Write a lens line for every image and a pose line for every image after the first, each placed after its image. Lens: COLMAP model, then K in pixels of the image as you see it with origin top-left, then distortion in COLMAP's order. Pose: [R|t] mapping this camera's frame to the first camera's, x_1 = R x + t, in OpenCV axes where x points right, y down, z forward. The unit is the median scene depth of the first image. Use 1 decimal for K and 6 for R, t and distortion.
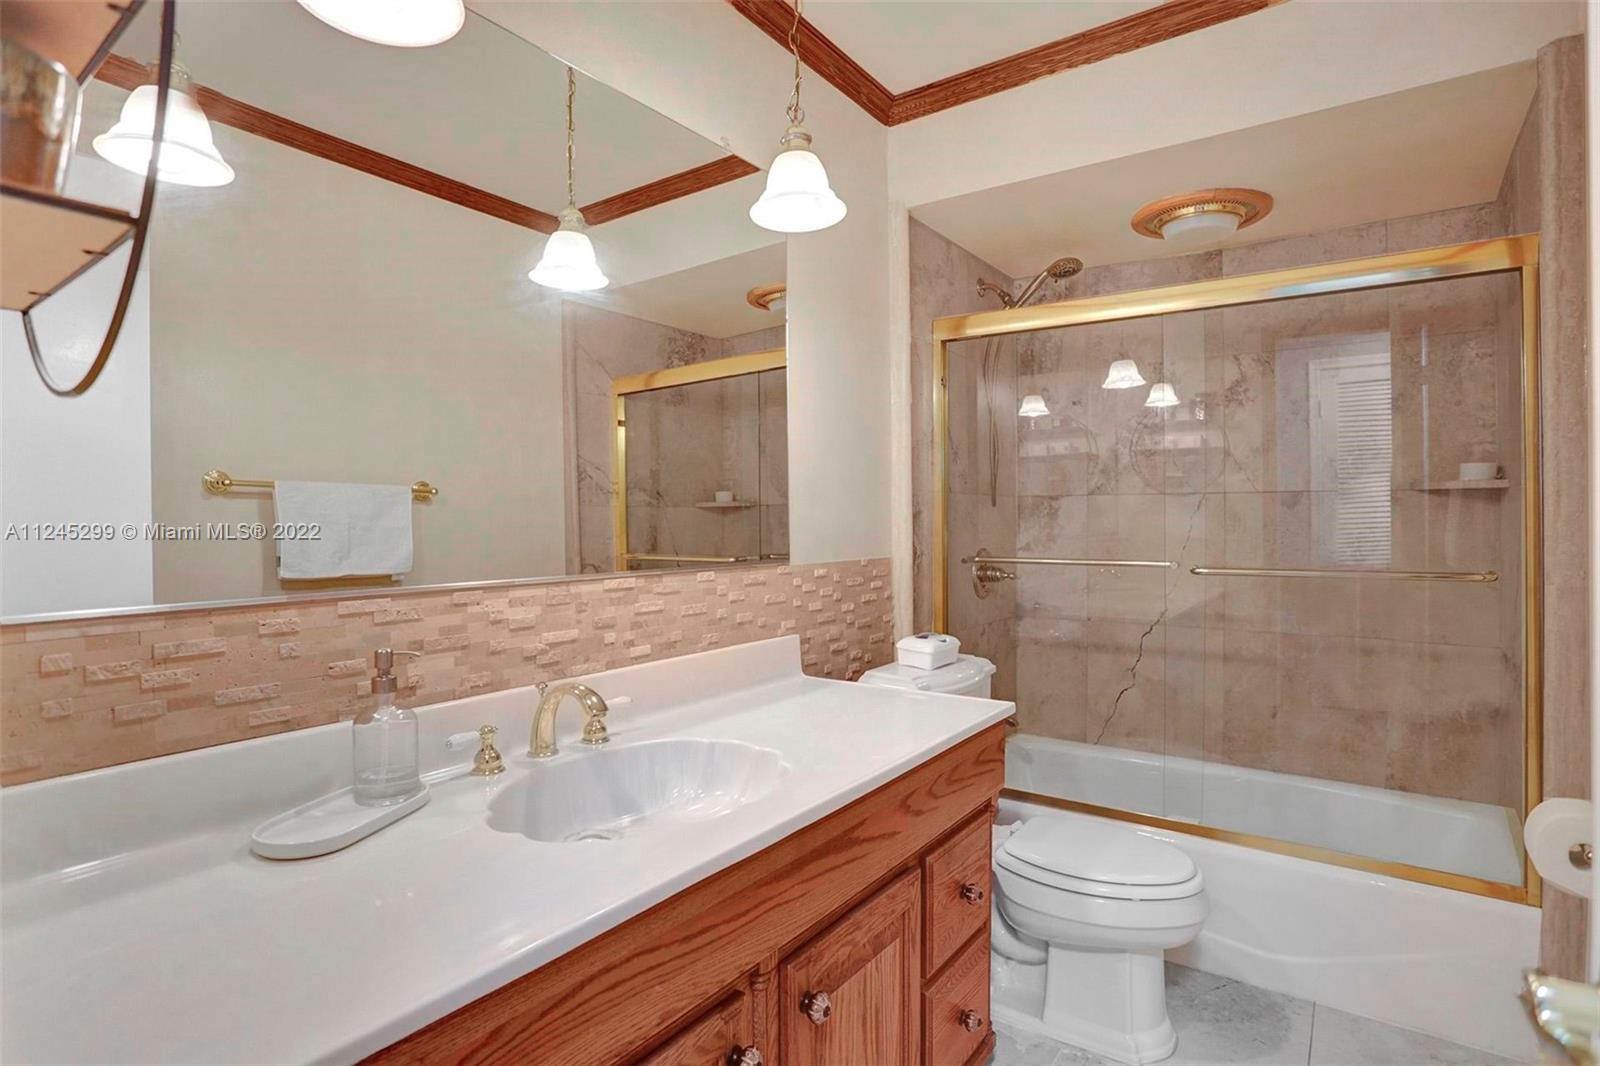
lens RADIAL K [[806.7, 0, 792.5], [0, 806.7, 509.9], [0, 0, 1]] dist [-0.081666, 0.036302]
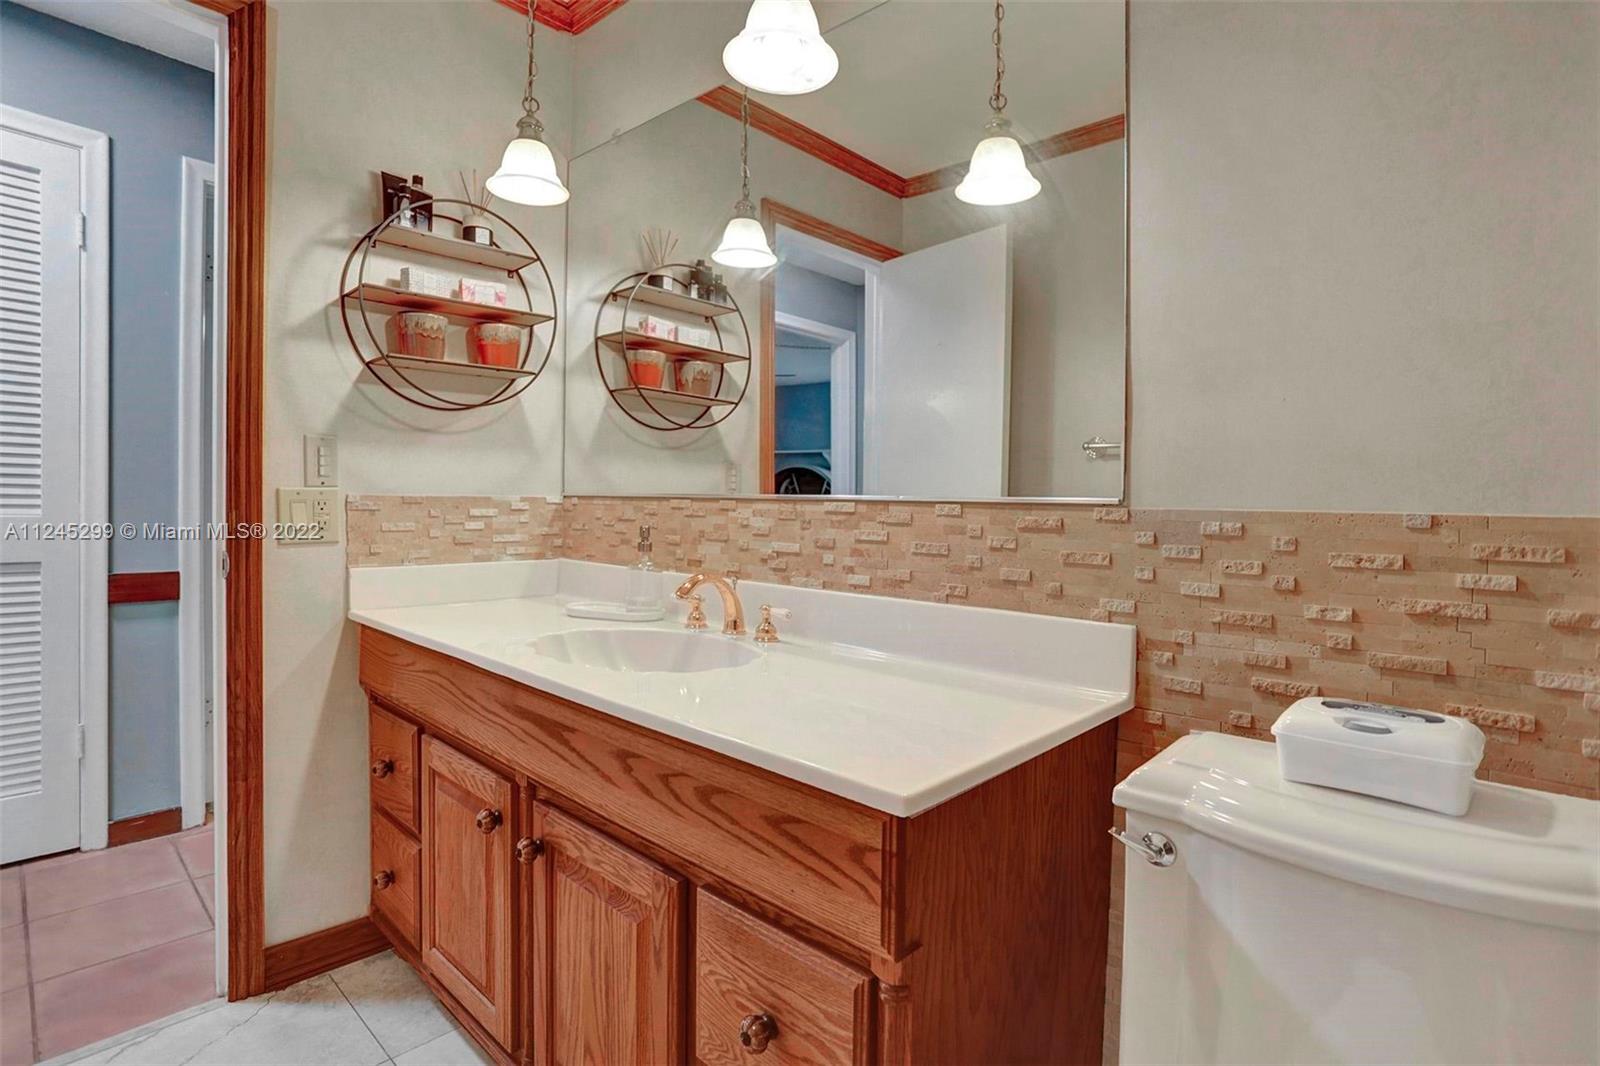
lens RADIAL K [[806.7, 0, 792.5], [0, 806.7, 509.9], [0, 0, 1]] dist [-0.081666, 0.036302]
pose [[-0.136632, 0.011132, -0.990559, 0.798478], [-0.005048, 0.999916, 0.011933, 0.085305], [0.990609, 0.006631, -0.136564, 1.096888]]
